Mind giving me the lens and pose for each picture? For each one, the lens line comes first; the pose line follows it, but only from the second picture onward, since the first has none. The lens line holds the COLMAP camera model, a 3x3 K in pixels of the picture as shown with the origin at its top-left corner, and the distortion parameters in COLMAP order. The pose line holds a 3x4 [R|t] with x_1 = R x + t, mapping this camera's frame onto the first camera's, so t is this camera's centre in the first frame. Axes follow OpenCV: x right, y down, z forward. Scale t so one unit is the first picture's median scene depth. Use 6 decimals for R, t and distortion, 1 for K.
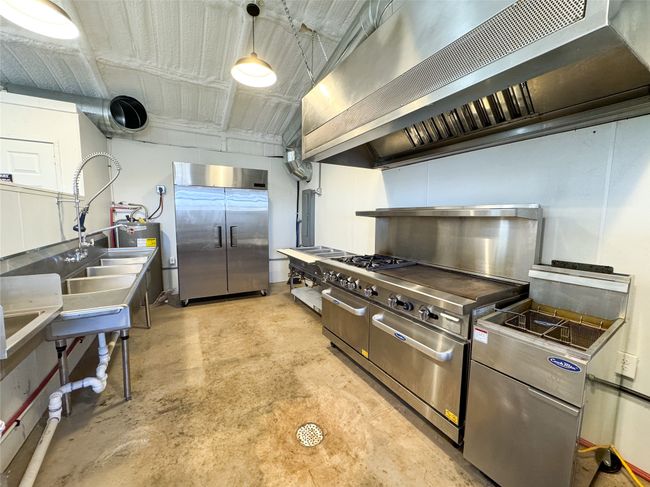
lens RADIAL K [[264.2, 0, 324.9], [0, 264.2, 242.6], [0, 0, 1]] dist [-0.002627, -0.000390]
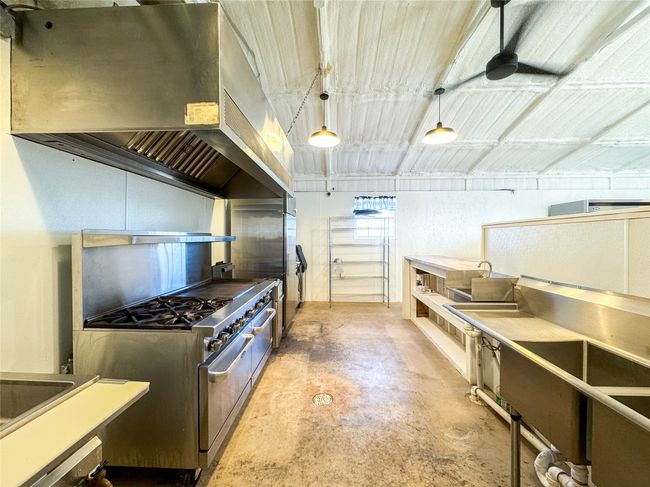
lens RADIAL K [[263.0, 0, 323.7], [0, 263.0, 239.8], [0, 0, 1]] dist [-0.000354, -0.000290]
pose [[-0.850124, -0.017584, 0.526290, -0.387835], [0.045405, 0.993272, 0.106529, -0.124727], [-0.524622, 0.114459, -0.843606, 1.038251]]
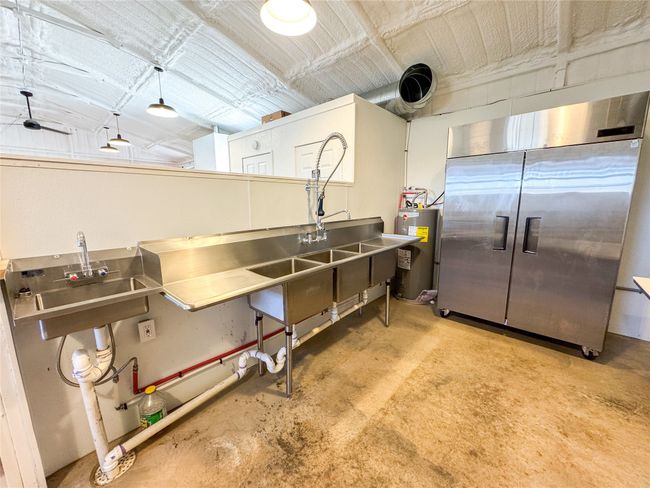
lens RADIAL K [[258.7, 0, 326.0], [0, 258.7, 243.1], [0, 0, 1]] dist [-0.001313, -0.000413]
pose [[0.322788, 0.137300, -0.936460, 0.048768], [-0.087310, 0.989523, 0.114985, -0.036422], [0.942436, 0.044646, 0.331394, 0.459065]]
